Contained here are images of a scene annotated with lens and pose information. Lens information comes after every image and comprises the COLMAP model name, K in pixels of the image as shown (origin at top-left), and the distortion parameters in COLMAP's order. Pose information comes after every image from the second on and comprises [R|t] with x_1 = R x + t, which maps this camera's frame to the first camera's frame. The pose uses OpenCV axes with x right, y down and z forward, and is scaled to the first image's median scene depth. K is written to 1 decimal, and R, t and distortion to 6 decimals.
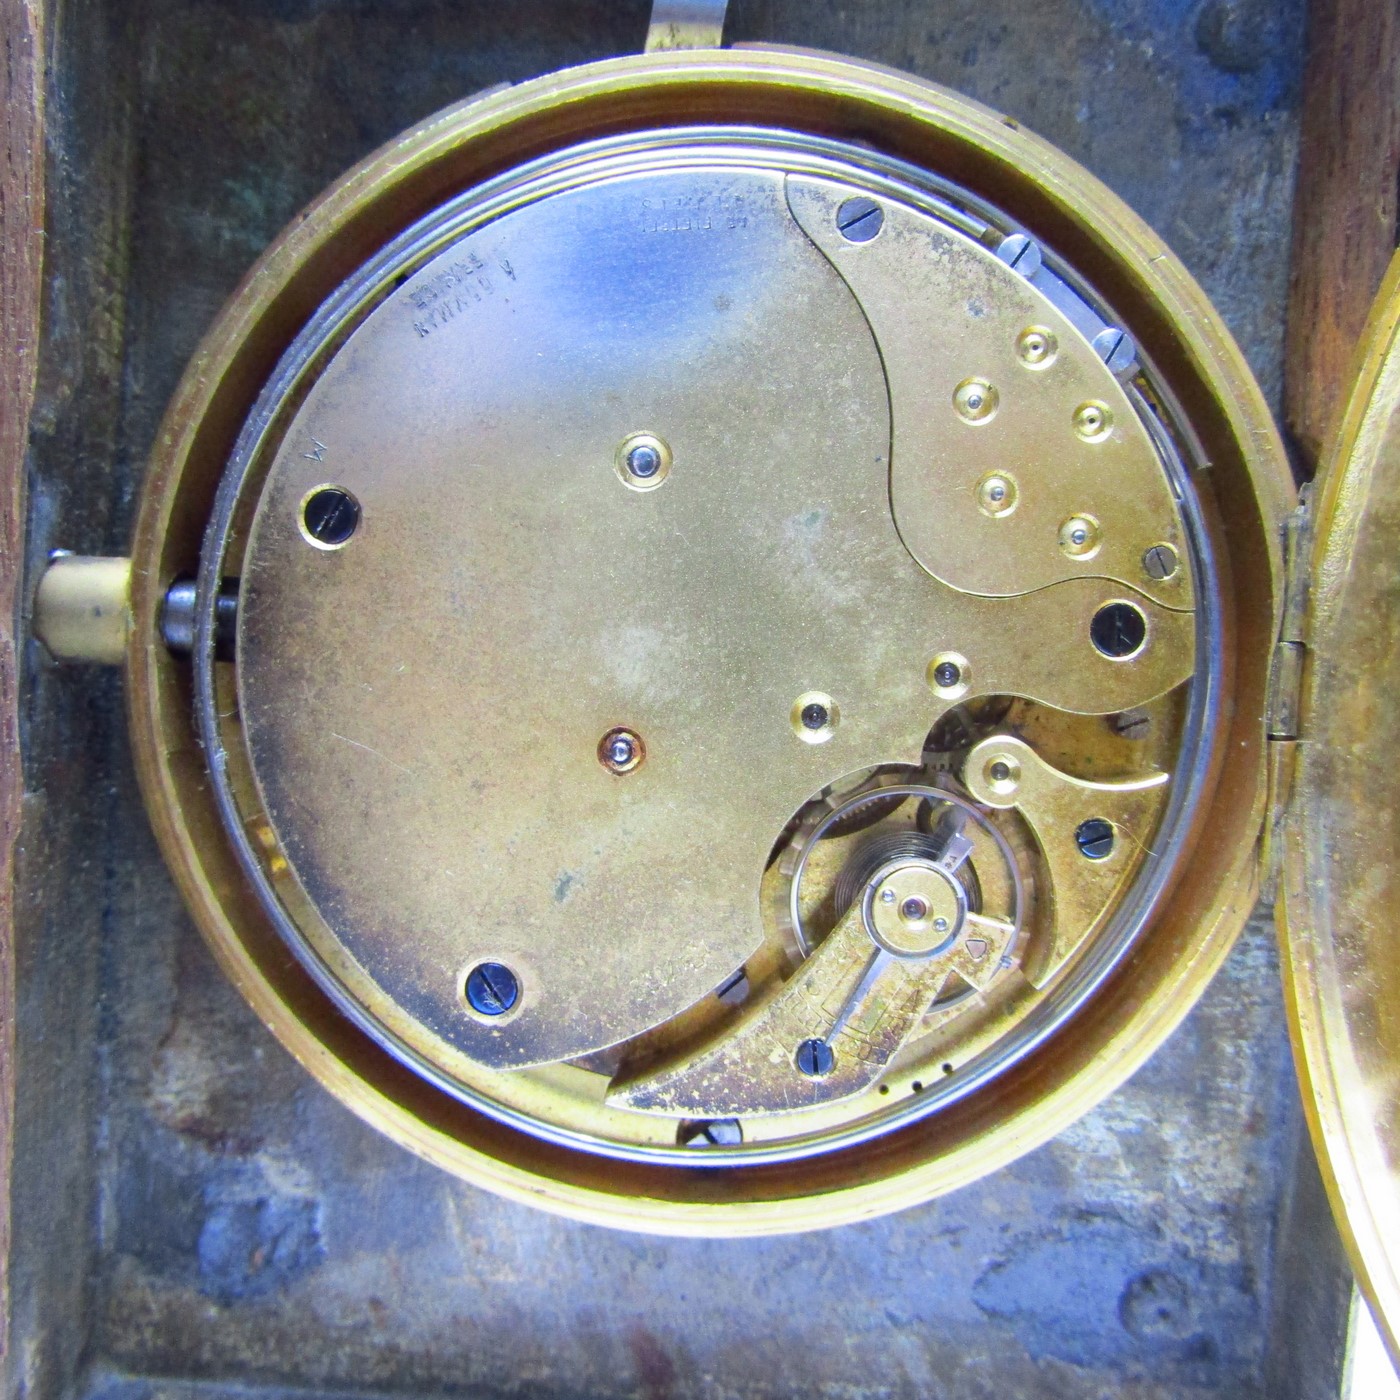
lens RADIAL K [[1334.0, 0, 712.6], [0, 1334.0, 703.8], [0, 0, 1]] dist [-0.003517, 0.000000]
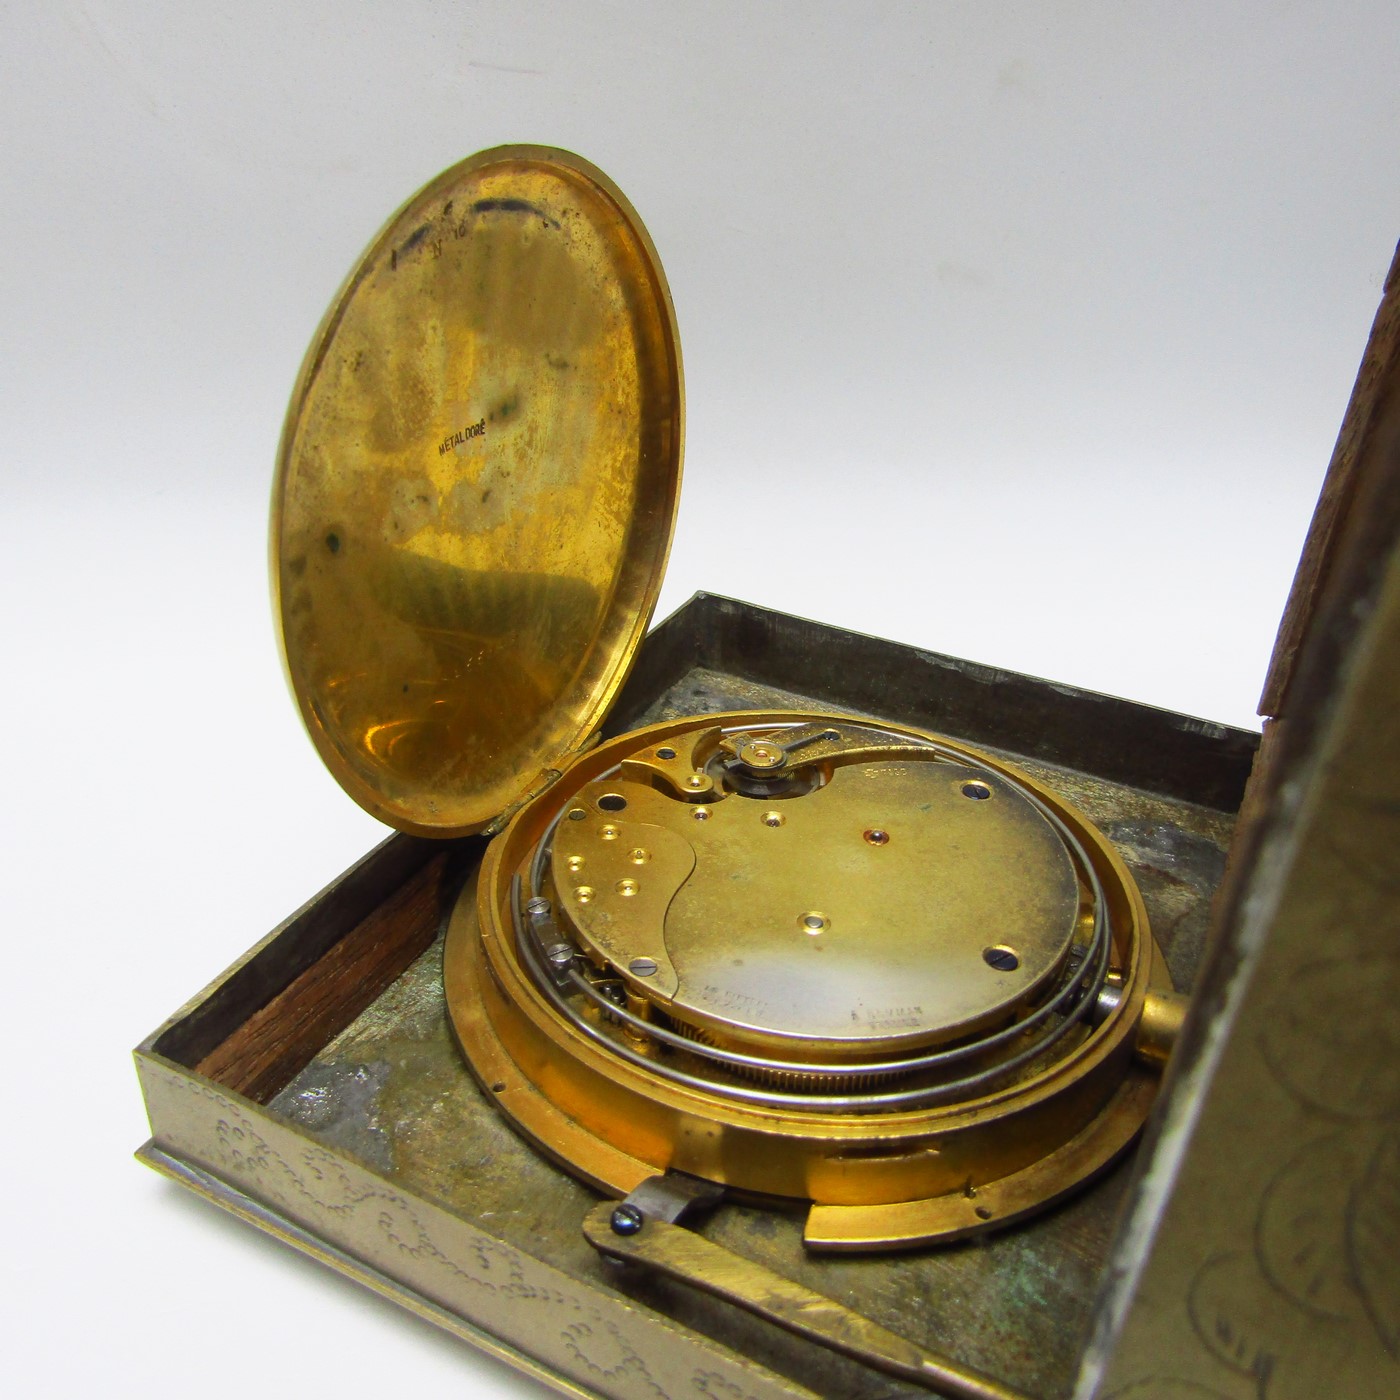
lens RADIAL K [[1317.3, 0, 701.6], [0, 1317.3, 705.9], [0, 0, 1]] dist [0.001457, 0.000000]
pose [[-0.916475, -0.221330, 0.333297, -0.407083], [0.400057, -0.495875, 0.770754, -1.356890], [-0.005317, 0.839715, 0.543002, -0.155419]]
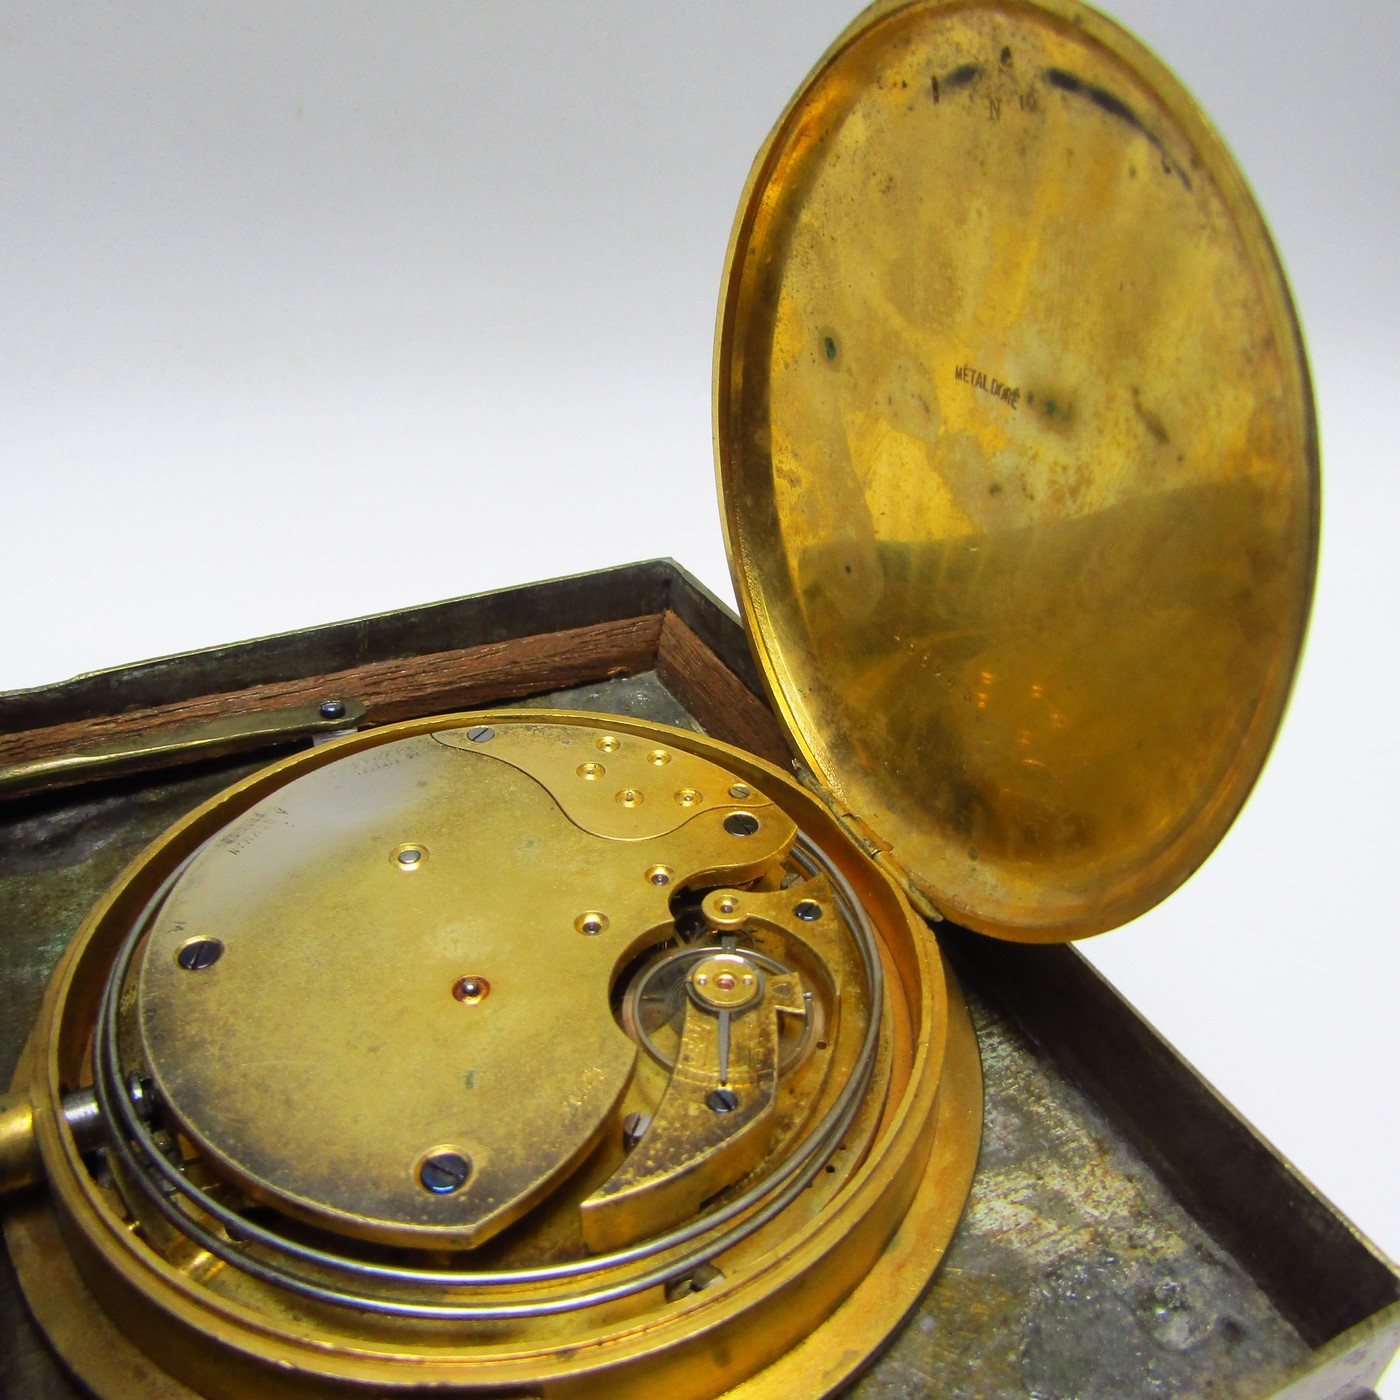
lens RADIAL K [[1317.3, 0, 701.9], [0, 1317.3, 703.8], [0, 0, 1]] dist [0.001457, 0.000000]
pose [[0.858116, -0.247143, 0.450063, -0.373133], [0.512936, 0.452040, -0.729765, 0.934996], [-0.023090, 0.857077, 0.514671, 0.090884]]
